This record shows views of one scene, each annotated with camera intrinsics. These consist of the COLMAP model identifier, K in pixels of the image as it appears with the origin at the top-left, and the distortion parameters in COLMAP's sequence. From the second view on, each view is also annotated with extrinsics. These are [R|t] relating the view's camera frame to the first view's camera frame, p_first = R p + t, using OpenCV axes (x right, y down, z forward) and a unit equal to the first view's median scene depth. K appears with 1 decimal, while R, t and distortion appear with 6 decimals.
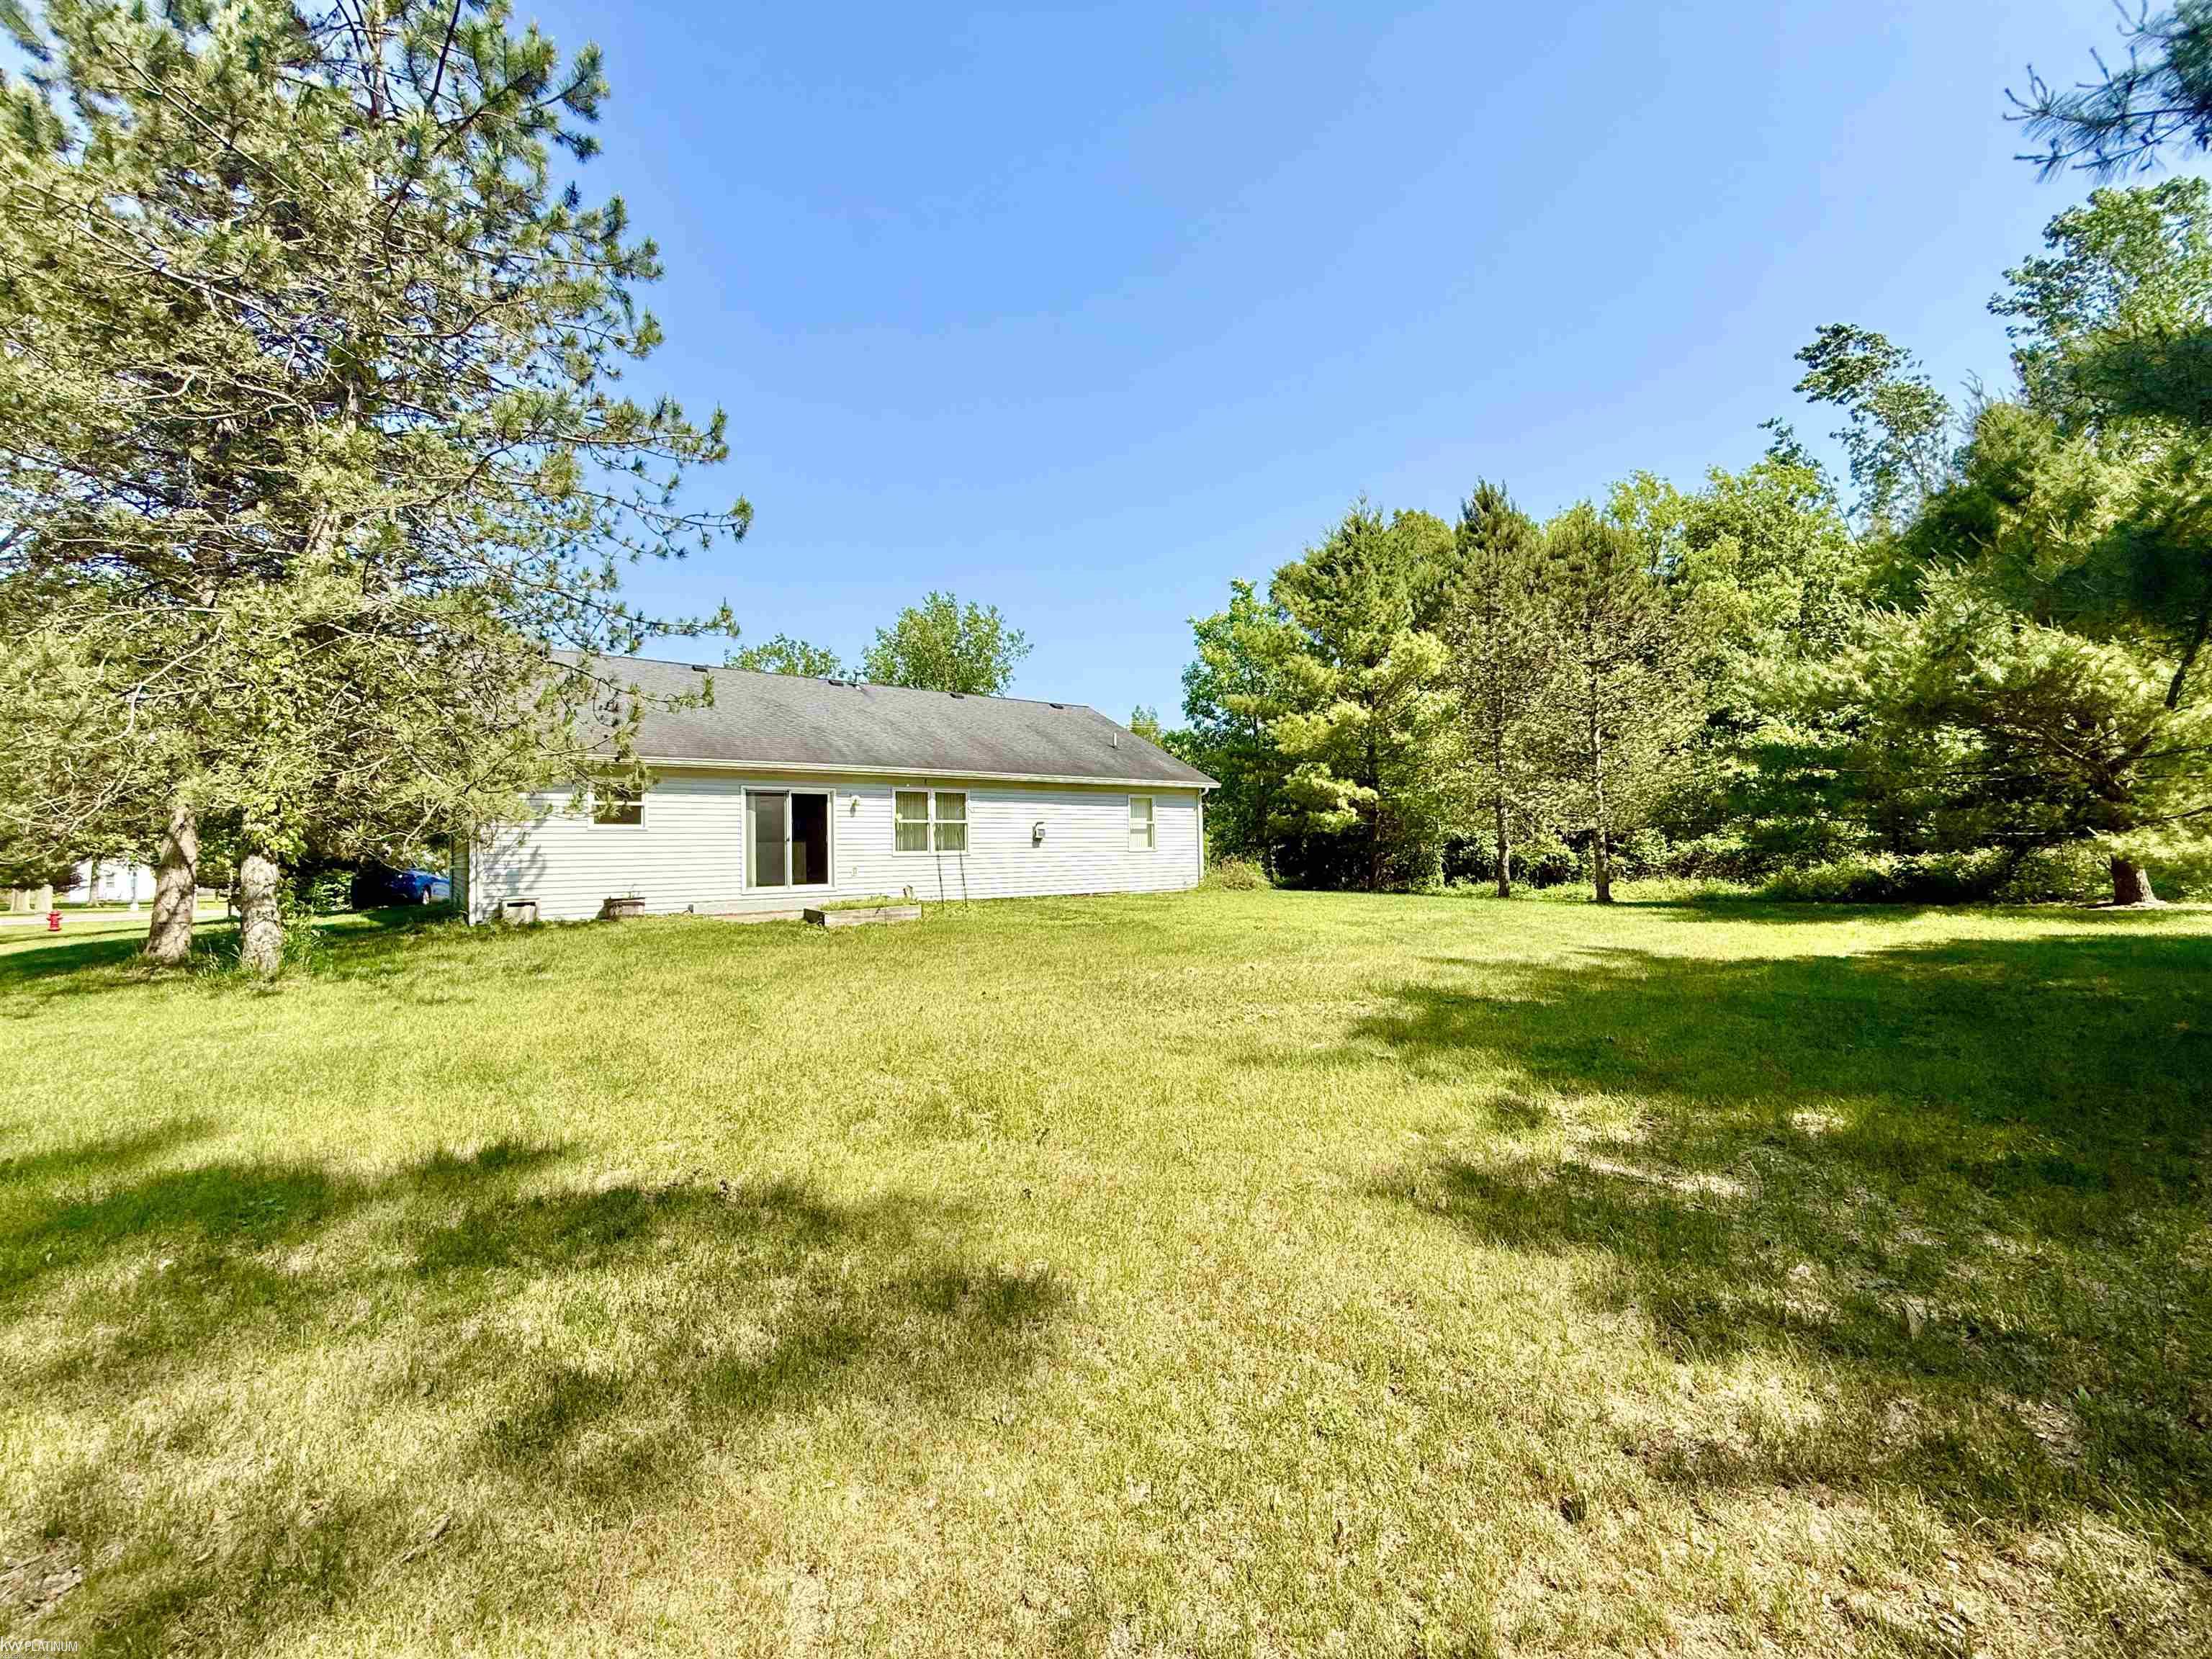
lens RADIAL K [[884.8, 0, 1090.7], [0, 884.8, 843.0], [0, 0, 1]] dist [-0.001388, 0.000855]
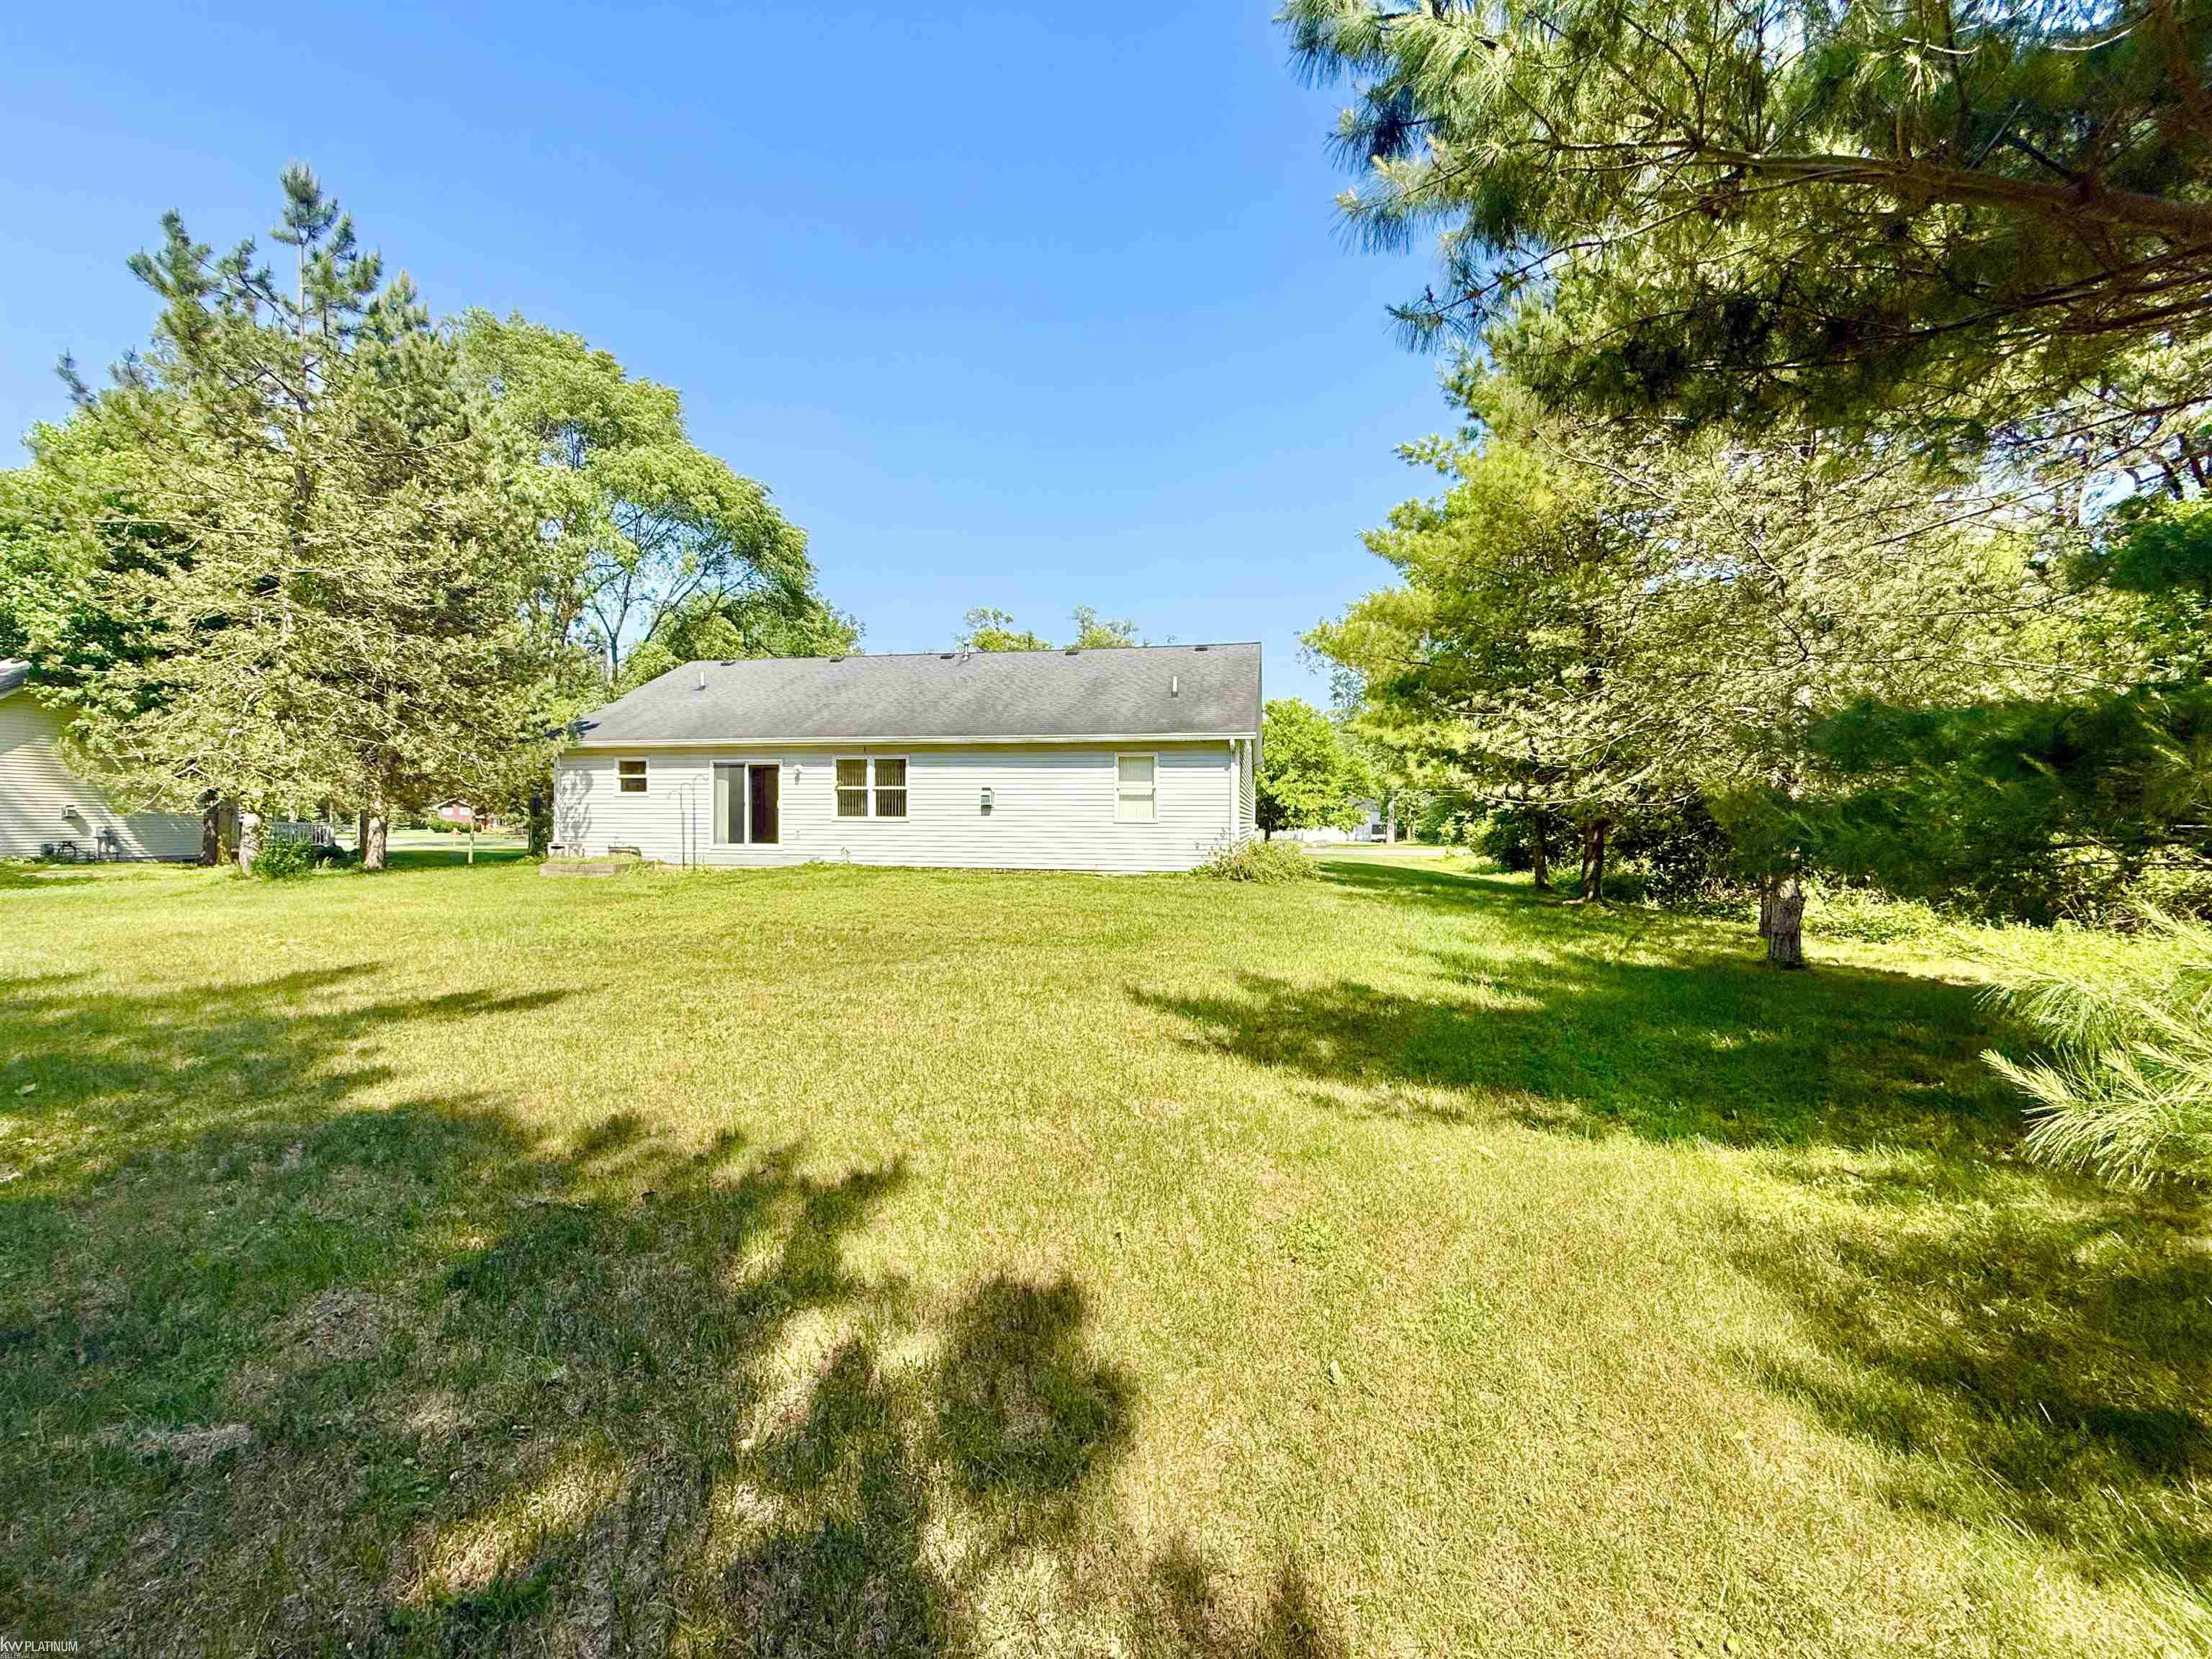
lens RADIAL K [[884.8, 0, 1102.5], [0, 884.8, 826.8], [0, 0, 1]] dist [-0.001388, 0.000855]
pose [[0.658507, 0.025162, -0.752154, 0.851028], [-0.013607, 0.999676, 0.021529, -0.005882], [0.752451, -0.003943, 0.658636, 0.578560]]
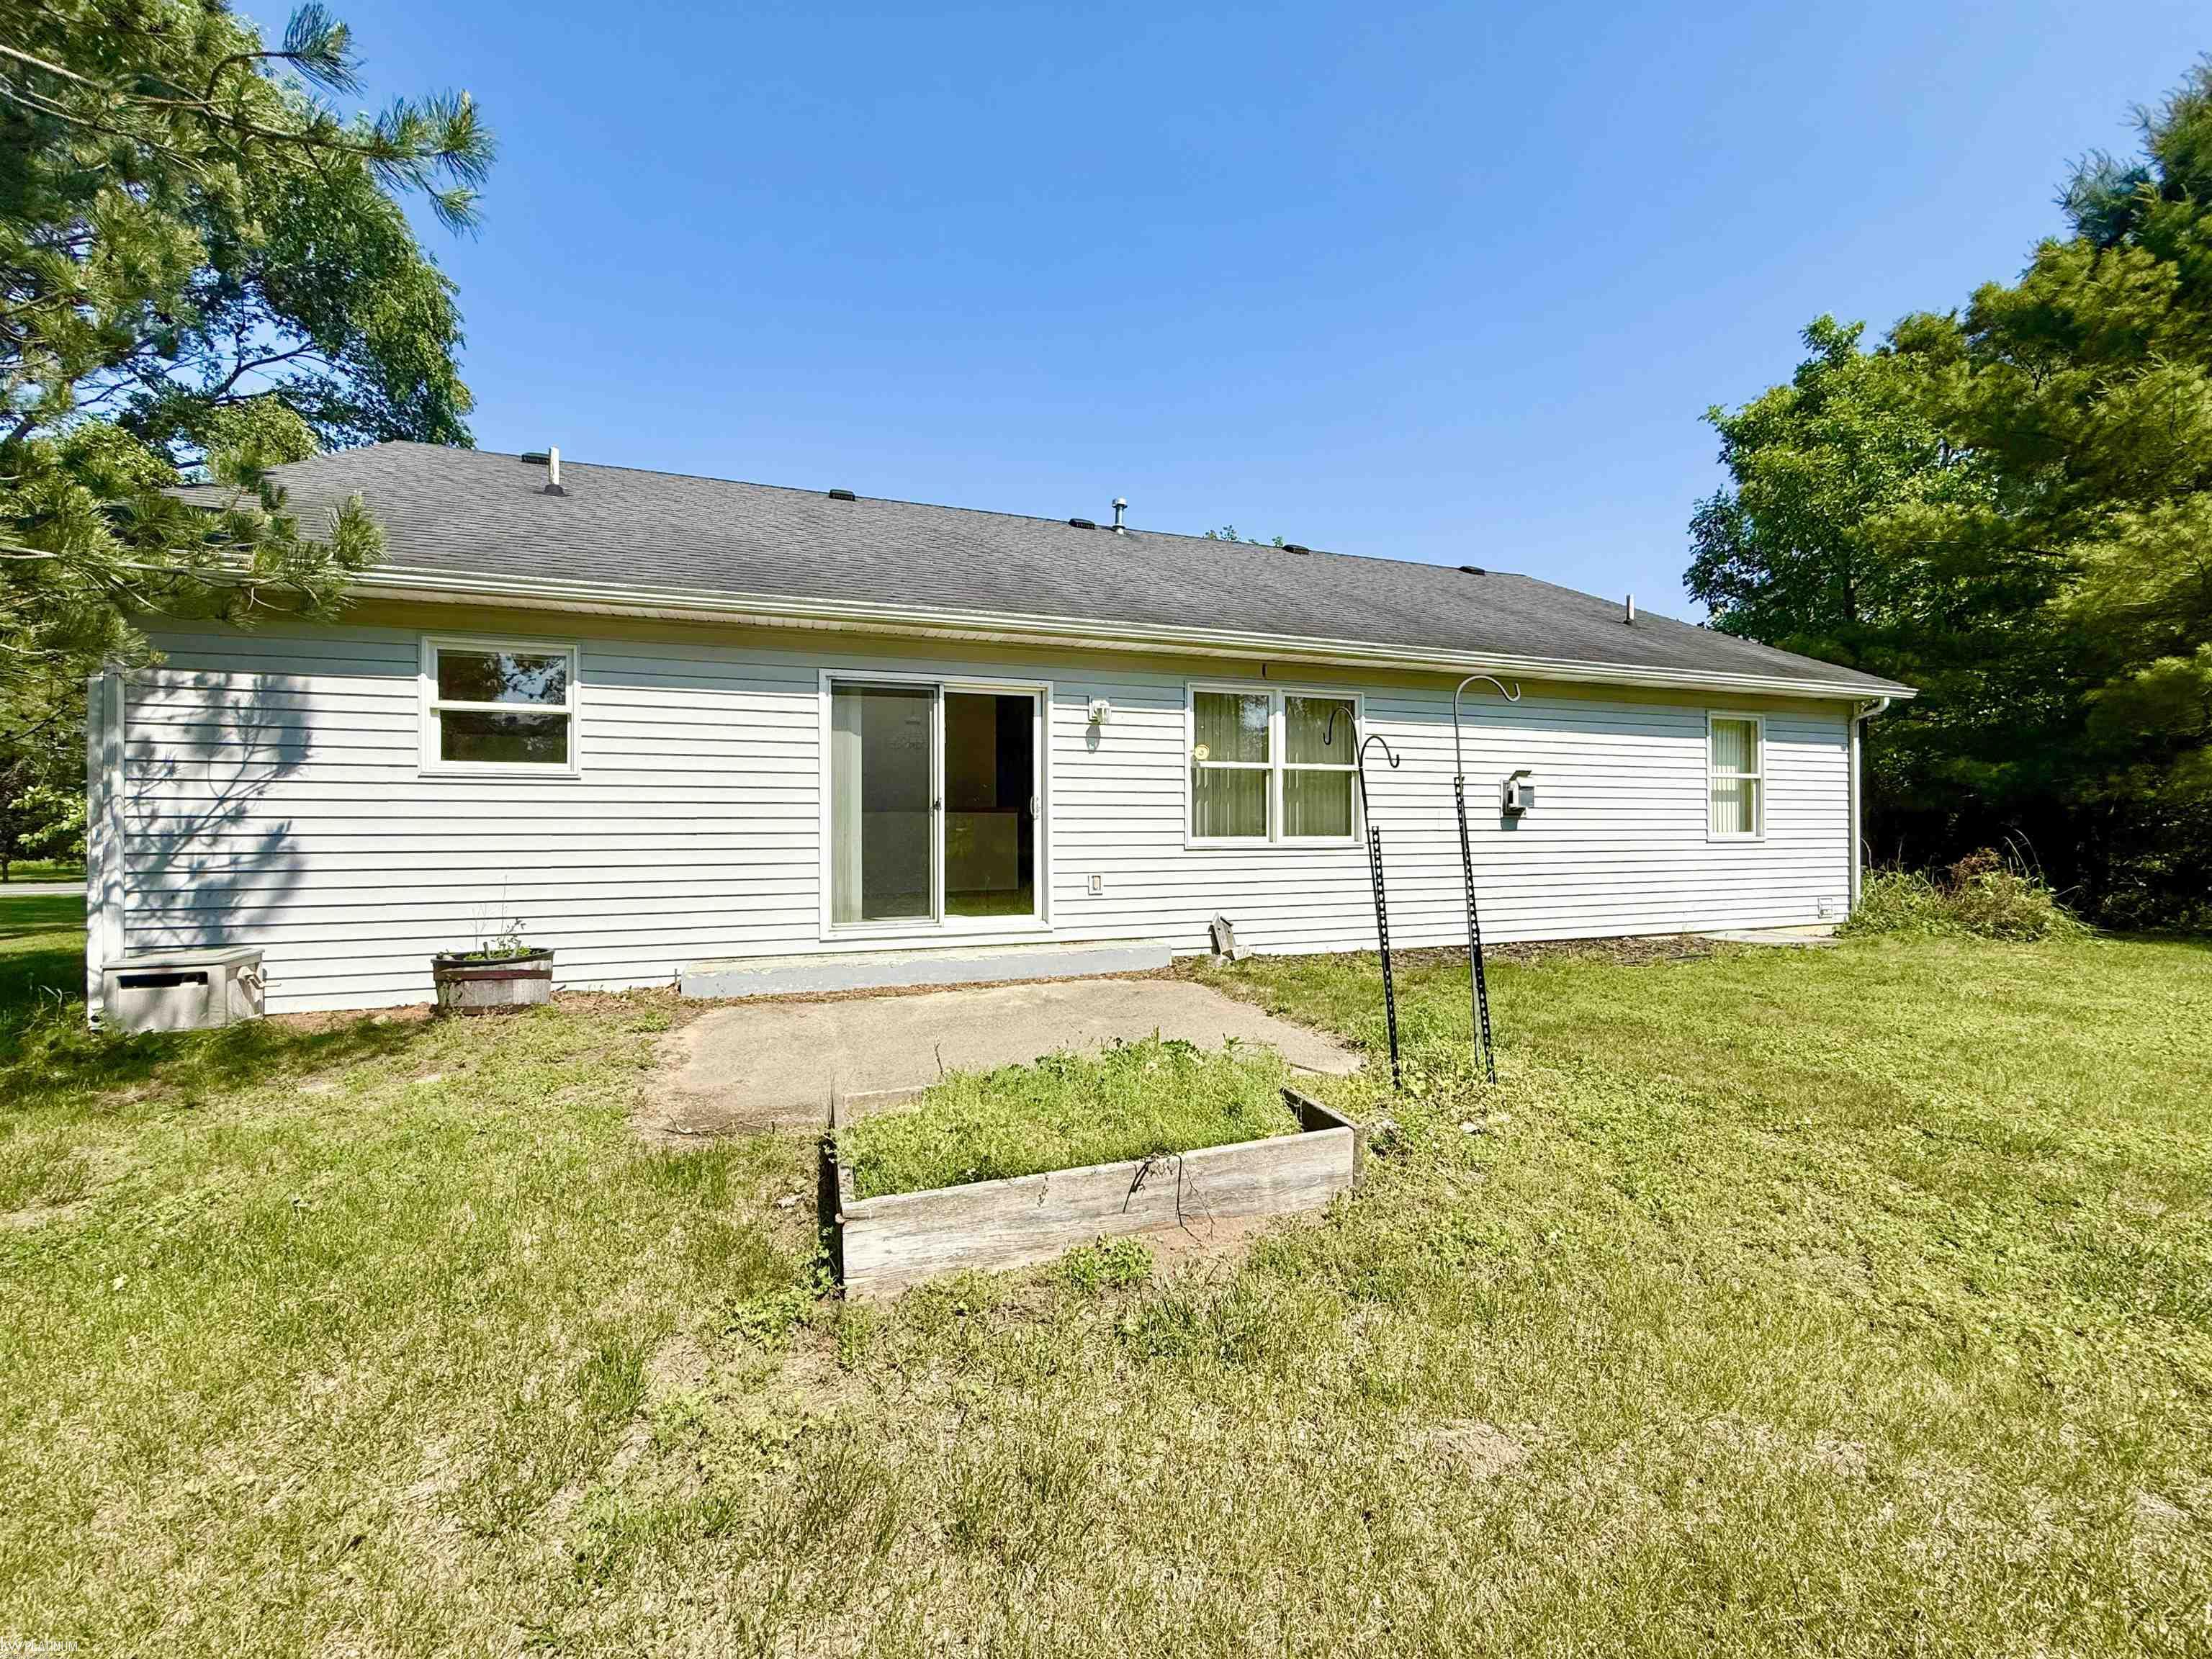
lens RADIAL K [[884.8, 0, 1098.3], [0, 884.8, 814.8], [0, 0, 1]] dist [-0.001388, 0.000855]
pose [[0.954001, 0.012317, -0.299551, -0.147996], [-0.011904, 0.999924, 0.003202, -0.001813], [0.299568, 0.000511, 0.954075, 0.630518]]
